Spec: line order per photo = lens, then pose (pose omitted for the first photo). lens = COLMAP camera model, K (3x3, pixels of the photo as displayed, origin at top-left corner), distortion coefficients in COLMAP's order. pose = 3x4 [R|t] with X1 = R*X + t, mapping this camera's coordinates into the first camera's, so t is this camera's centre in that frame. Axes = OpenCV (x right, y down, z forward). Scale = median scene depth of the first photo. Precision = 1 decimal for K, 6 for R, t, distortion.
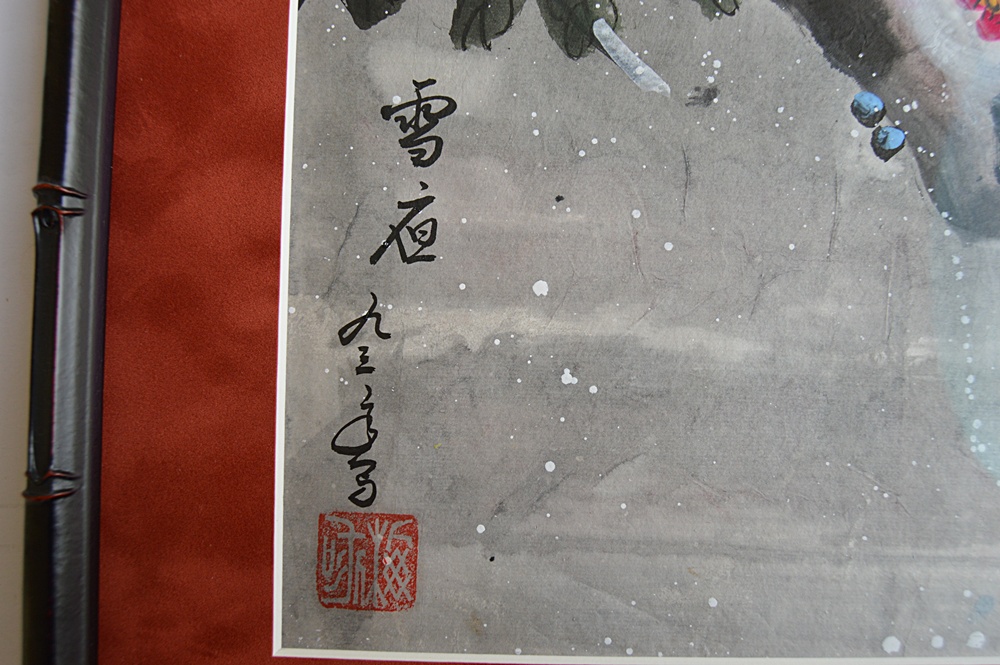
lens RADIAL K [[858.7, 0, 501.3], [0, 858.7, 327.2], [0, 0, 1]] dist [-0.101451, 0.043800]
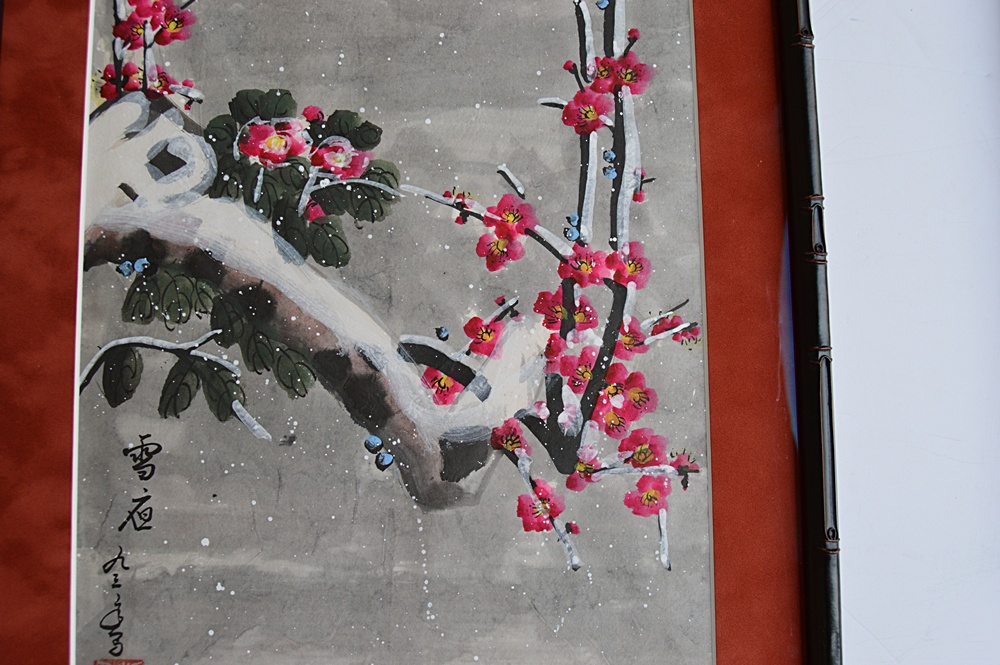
lens RADIAL K [[858.7, 0, 500.5], [0, 858.7, 330.2], [0, 0, 1]] dist [-0.101451, 0.043800]
pose [[0.994562, -0.018913, 0.102415, 0.532804], [0.023996, 0.998529, -0.048623, -0.422180], [-0.101345, 0.050816, 0.993553, -1.025161]]
